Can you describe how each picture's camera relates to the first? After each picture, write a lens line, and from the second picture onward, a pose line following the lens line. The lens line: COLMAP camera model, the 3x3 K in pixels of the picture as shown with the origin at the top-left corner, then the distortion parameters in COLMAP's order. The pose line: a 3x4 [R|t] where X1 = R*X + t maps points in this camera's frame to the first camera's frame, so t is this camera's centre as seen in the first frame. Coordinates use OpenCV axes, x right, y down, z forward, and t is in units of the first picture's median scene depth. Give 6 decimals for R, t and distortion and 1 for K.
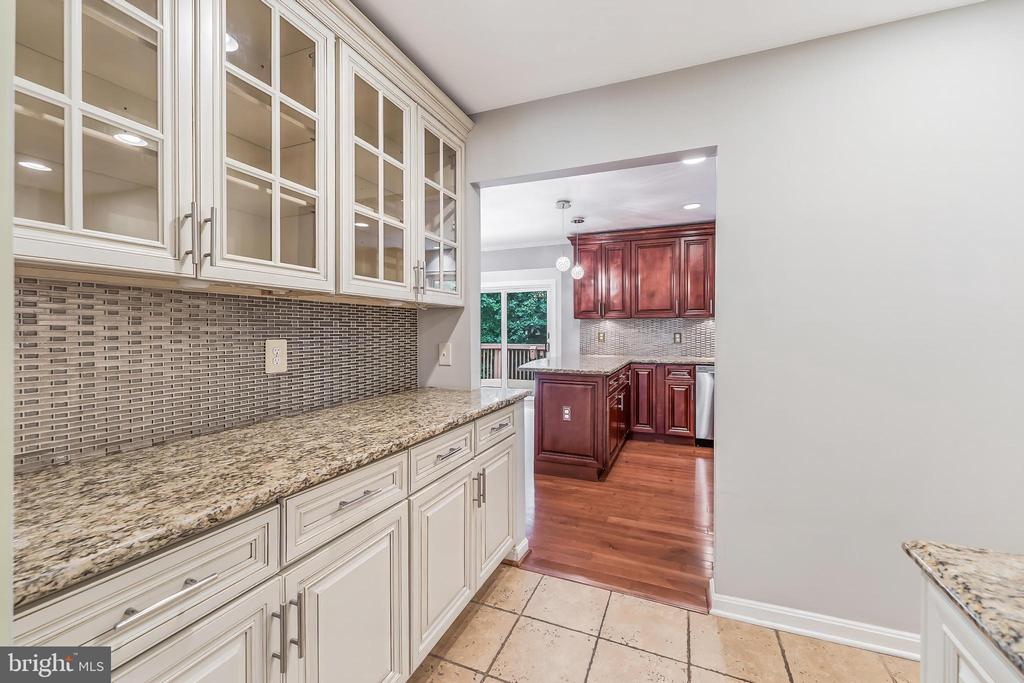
lens RADIAL K [[412.8, 0, 519.5], [0, 412.8, 331.6], [0, 0, 1]] dist [0.000501, -0.000394]
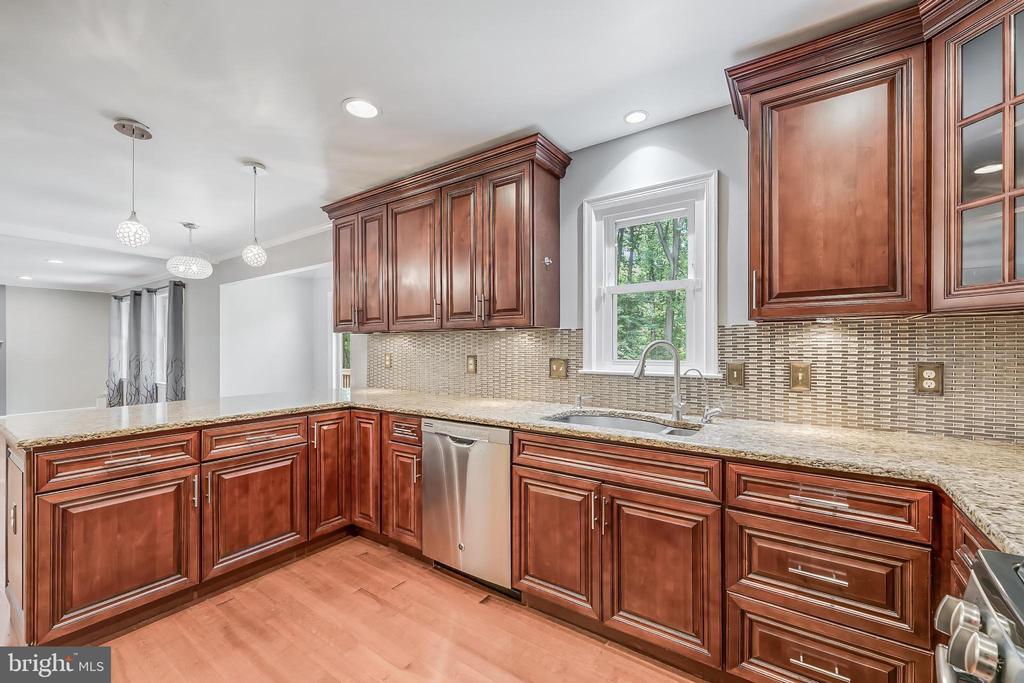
lens RADIAL K [[412.8, 0, 519.6], [0, 412.8, 349.5], [0, 0, 1]] dist [0.000501, -0.000394]
pose [[0.978285, 0.002168, -0.207251, 1.225977], [-0.001757, 0.999996, 0.002168, -0.015392], [0.207255, -0.001756, 0.978285, 0.941183]]
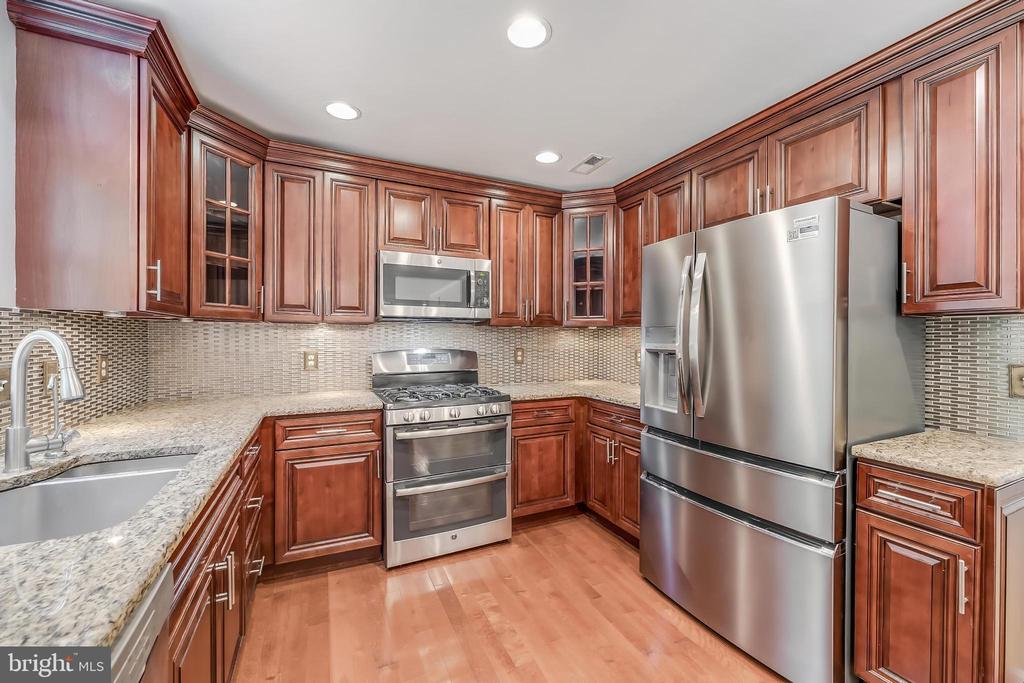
lens RADIAL K [[412.8, 0, 515.1], [0, 412.8, 341.5], [0, 0, 1]] dist [0.000501, -0.000394]
pose [[-0.741417, -0.003284, 0.671037, 0.612554], [0.000535, 0.999985, 0.005485, -0.021745], [-0.671045, 0.004426, -0.741404, 1.816111]]
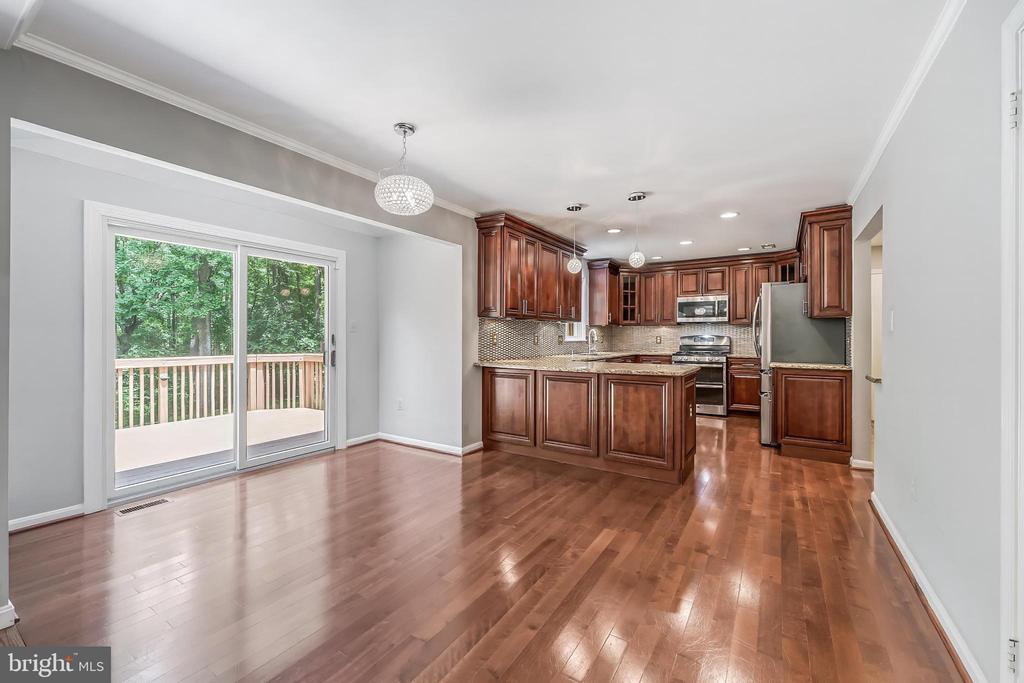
lens RADIAL K [[412.8, 0, 513.5], [0, 412.8, 336.8], [0, 0, 1]] dist [0.000501, -0.000394]
pose [[0.183118, 0.000748, 0.983091, -1.431031], [0.001097, 0.999999, -0.000965, 0.018939], [-0.983090, 0.001255, 0.183117, 1.843498]]
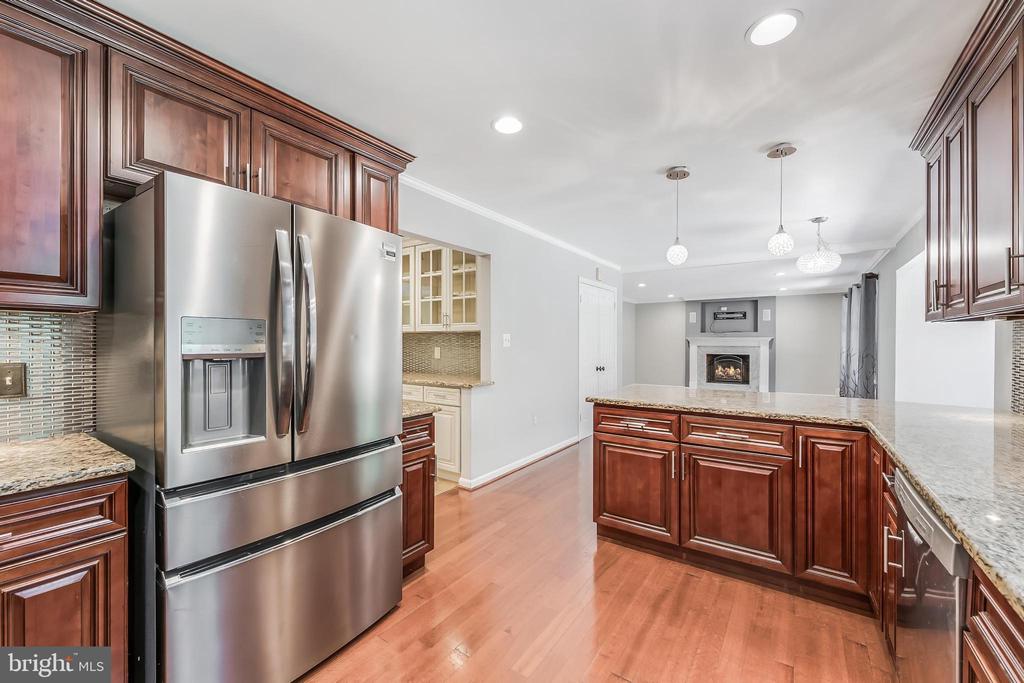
lens RADIAL K [[412.8, 0, 516.9], [0, 412.8, 345.4], [0, 0, 1]] dist [0.000501, -0.000394]
pose [[-0.206653, 0.010384, -0.978359, 1.451596], [-0.004434, 0.999923, 0.011549, -0.020646], [0.978404, 0.006725, -0.206591, 1.460497]]
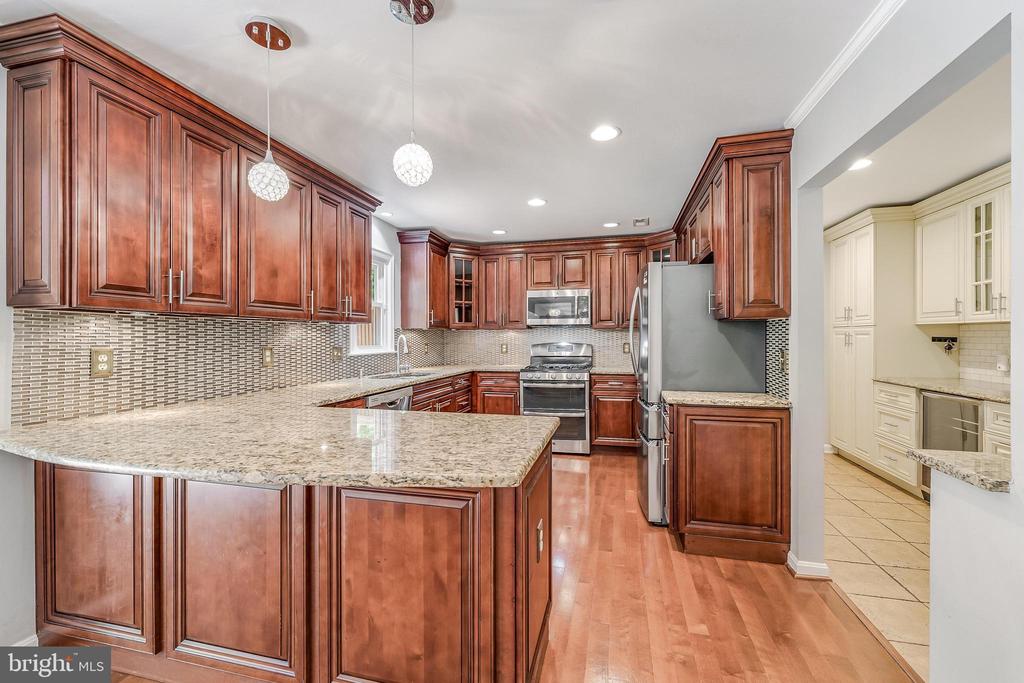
lens RADIAL K [[412.8, 0, 515.5], [0, 412.8, 339.5], [0, 0, 1]] dist [0.000501, -0.000394]
pose [[-0.147489, -0.000776, 0.989063, -0.449237], [0.005445, 0.999984, 0.001596, -0.014007], [-0.989049, 0.005621, -0.147483, 1.613244]]
